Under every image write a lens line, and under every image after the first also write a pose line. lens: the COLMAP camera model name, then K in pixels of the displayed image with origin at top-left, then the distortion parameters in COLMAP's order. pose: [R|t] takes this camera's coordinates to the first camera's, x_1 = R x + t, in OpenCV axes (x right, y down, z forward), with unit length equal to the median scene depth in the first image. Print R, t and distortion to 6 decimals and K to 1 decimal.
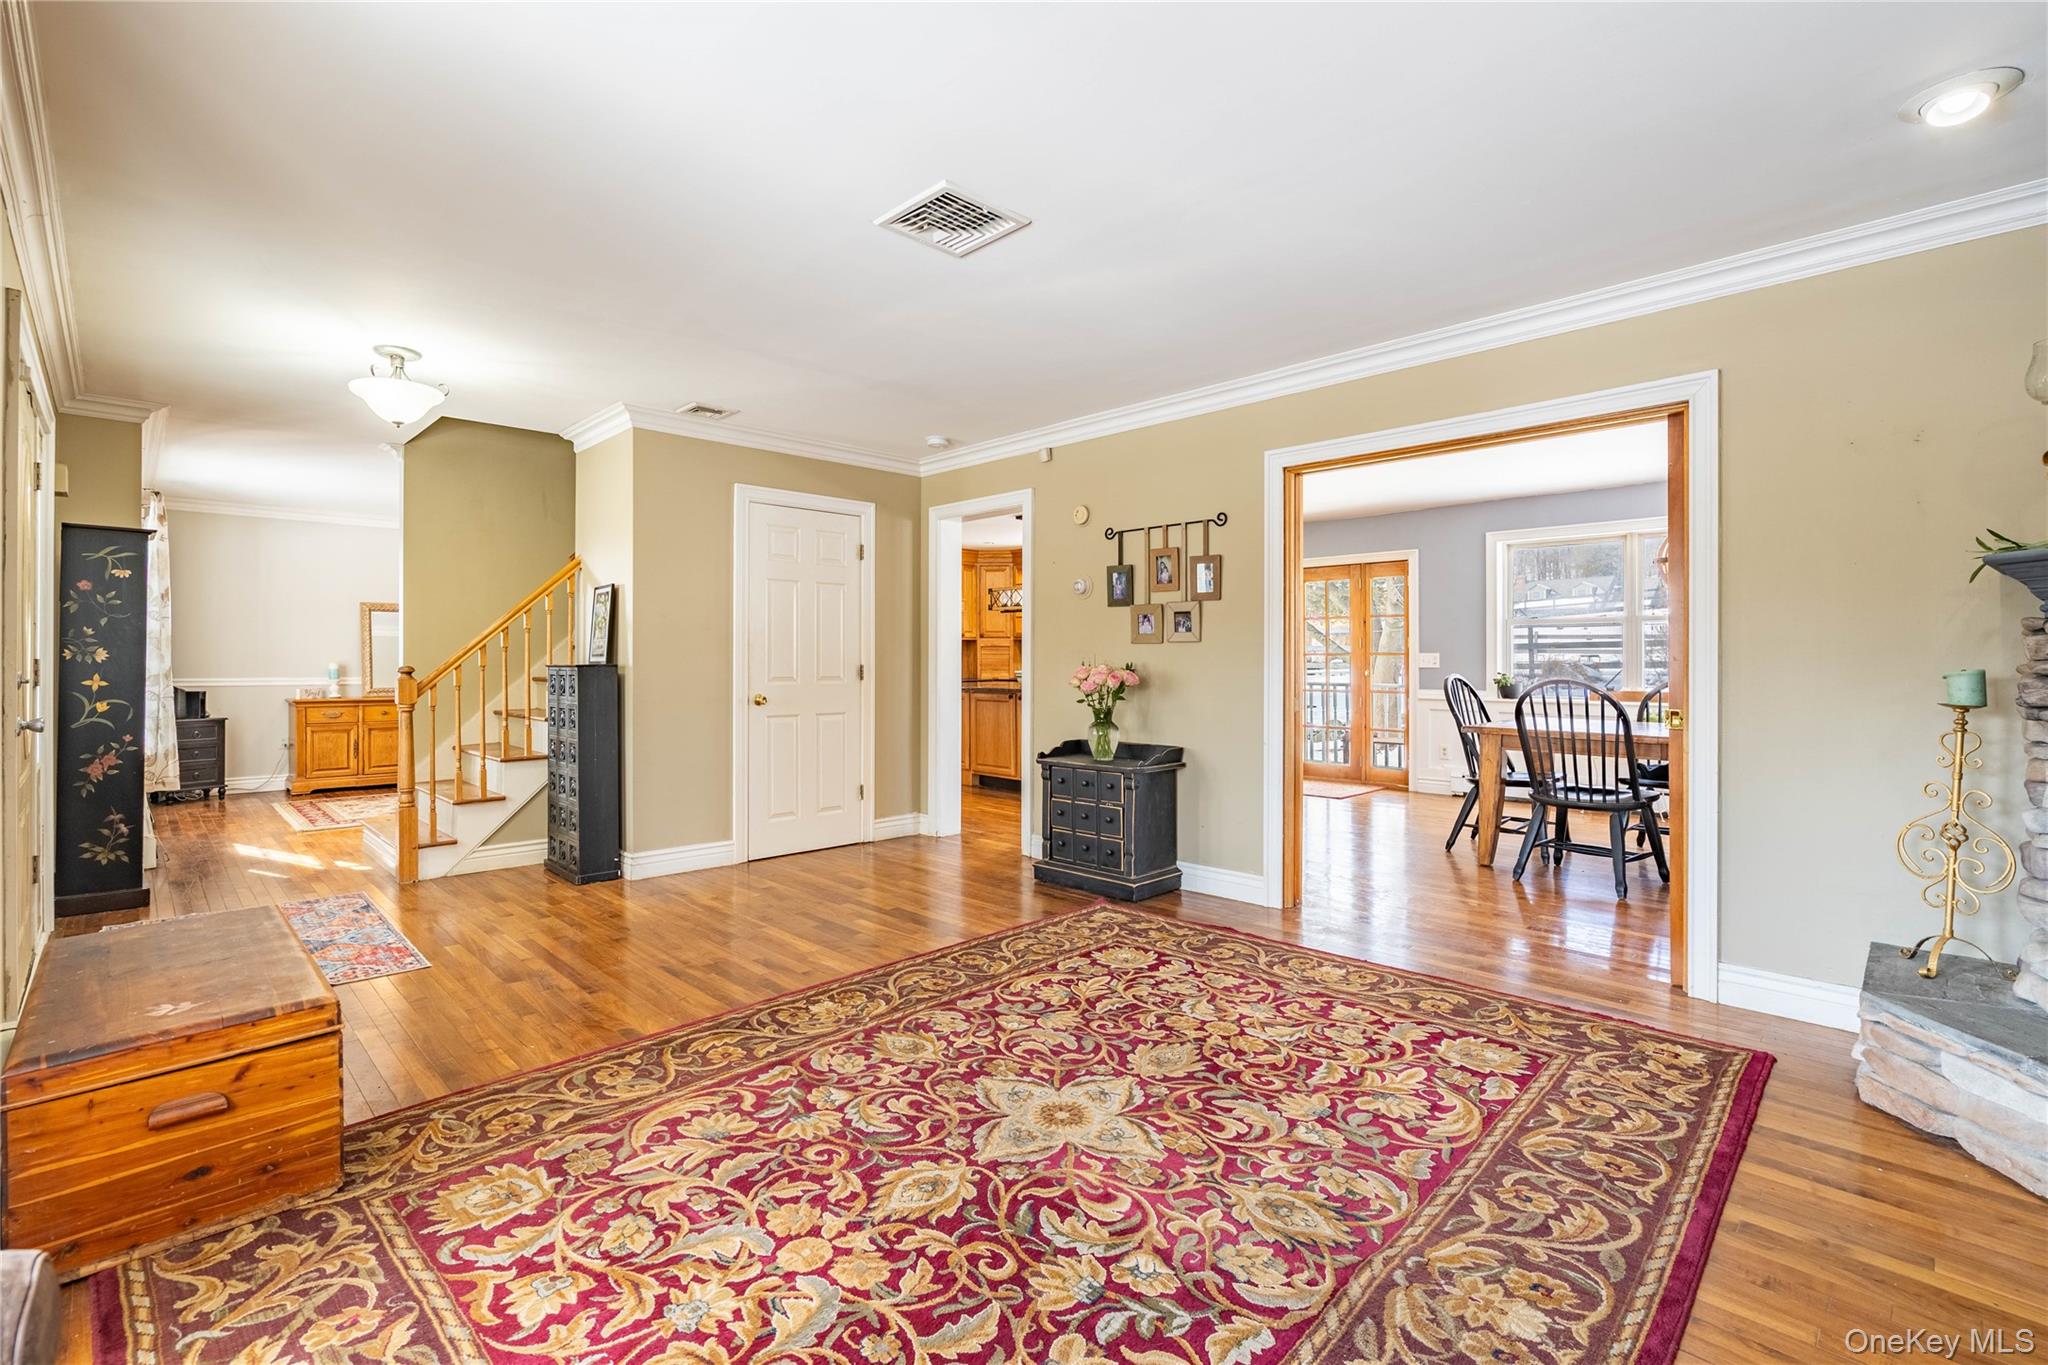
lens RADIAL K [[907.0, 0, 1019.3], [0, 907.0, 677.6], [0, 0, 1]] dist [-0.002132, 0.002275]
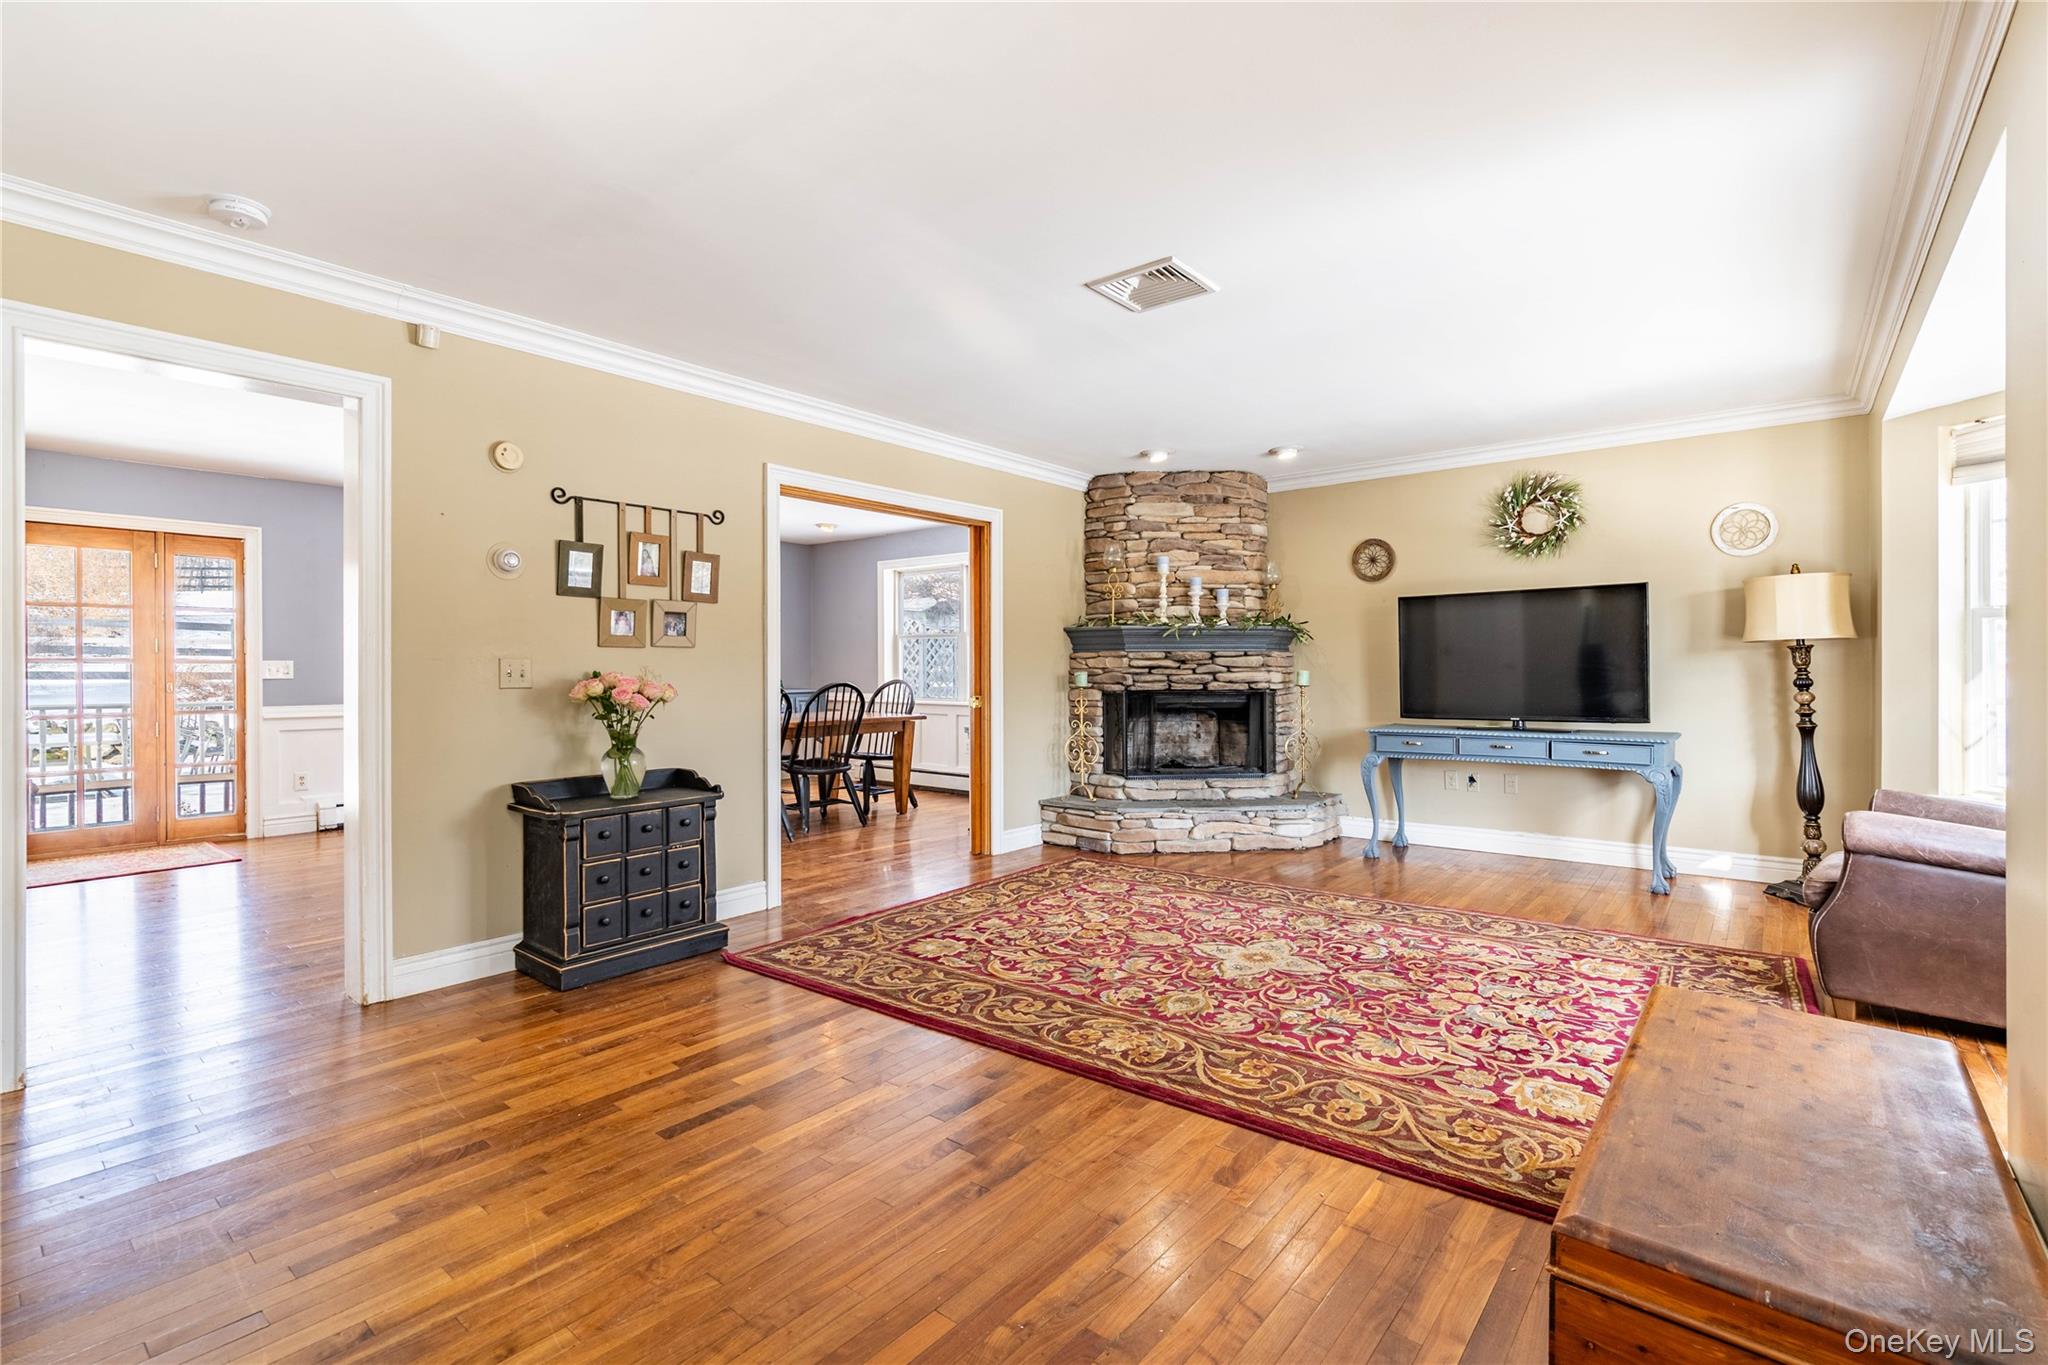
lens RADIAL K [[907.0, 0, 1019.3], [0, 907.0, 677.6], [0, 0, 1]] dist [-0.002132, 0.002275]
pose [[-0.091937, -0.008943, 0.995725, -1.211523], [0.020778, 0.999725, 0.010897, -0.020925], [-0.995548, 0.021691, -0.091726, 1.273639]]
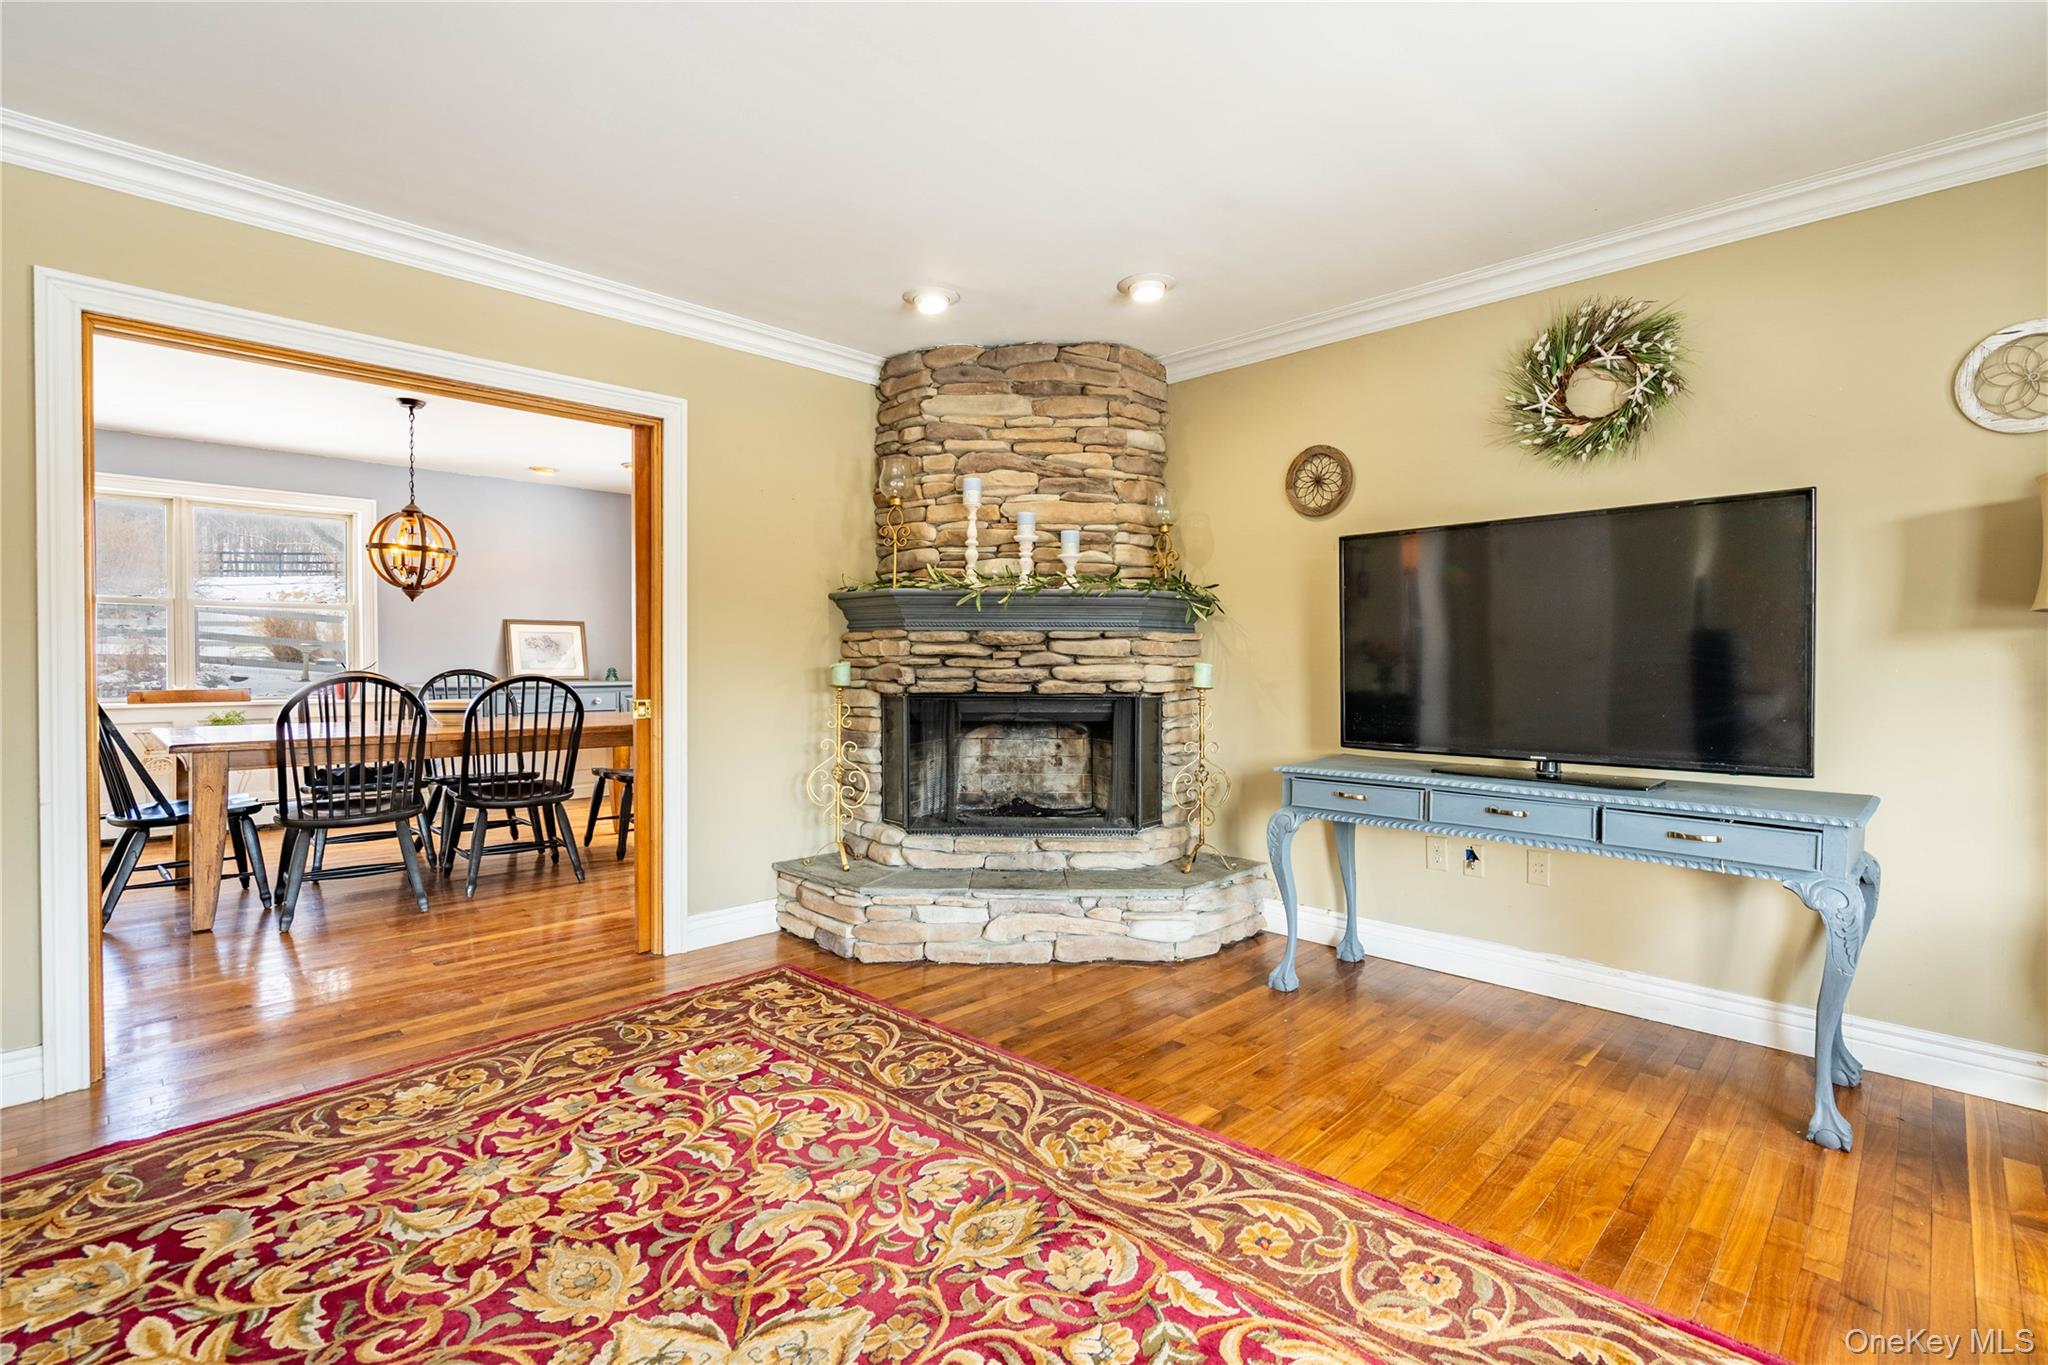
lens RADIAL K [[930.6, 0, 1011.0], [0, 930.6, 679.0], [0, 0, 1]] dist [0.002948, 0.000426]
pose [[0.001170, -0.022629, 0.999743, -0.456608], [0.013091, 0.999659, 0.022612, -0.010830], [-0.999914, 0.013061, 0.001466, 0.652973]]
